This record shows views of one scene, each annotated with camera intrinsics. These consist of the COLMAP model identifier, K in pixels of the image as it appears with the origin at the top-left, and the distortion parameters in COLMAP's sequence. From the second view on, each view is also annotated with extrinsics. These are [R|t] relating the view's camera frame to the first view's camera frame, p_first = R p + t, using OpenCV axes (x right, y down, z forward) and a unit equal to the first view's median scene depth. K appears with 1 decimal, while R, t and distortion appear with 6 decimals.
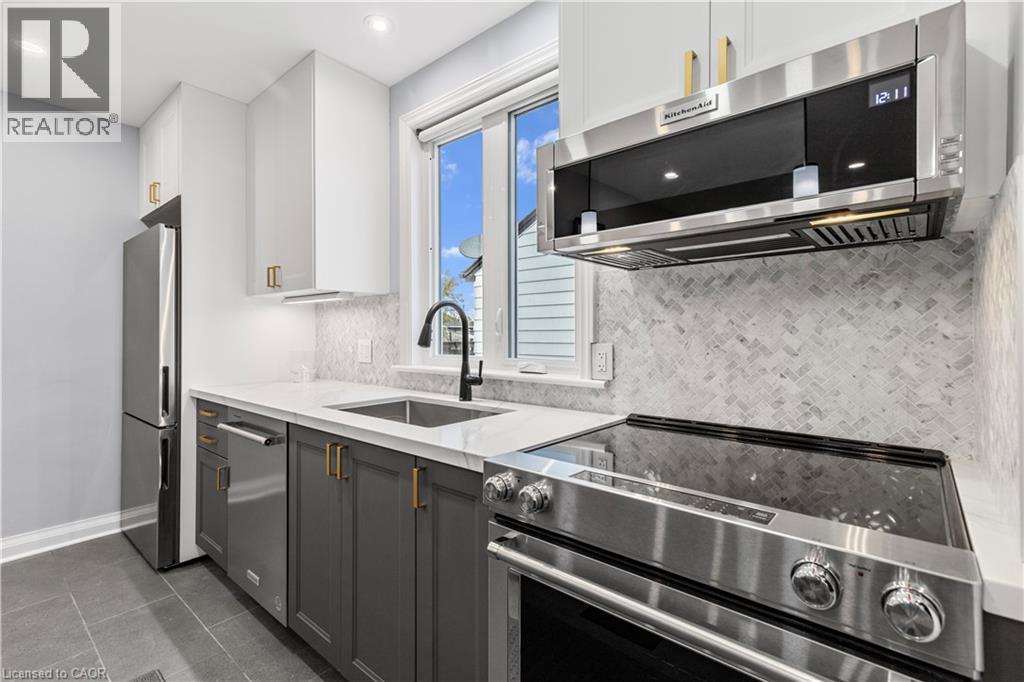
lens RADIAL K [[463.6, 0, 527.0], [0, 463.6, 333.8], [0, 0, 1]] dist [0.008048, -0.000788]
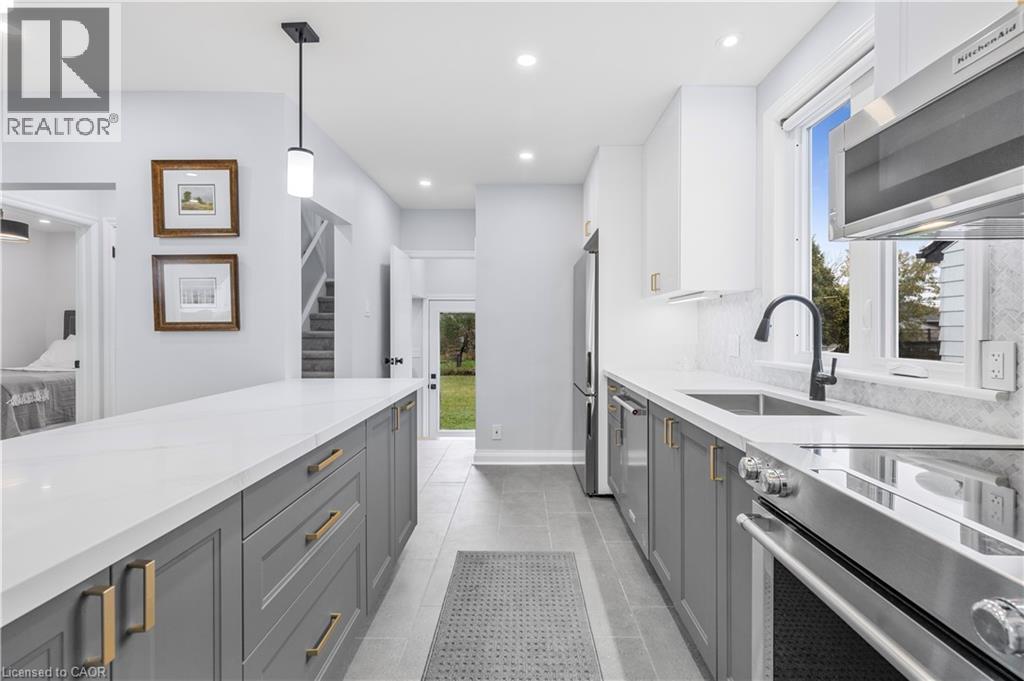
lens RADIAL K [[463.6, 0, 517.4], [0, 463.6, 336.9], [0, 0, 1]] dist [0.008048, -0.000788]
pose [[0.624762, 0.012545, -0.780715, 0.221568], [-0.000334, 0.999875, 0.015799, 0.002172], [0.780815, -0.009610, 0.624688, -0.059099]]
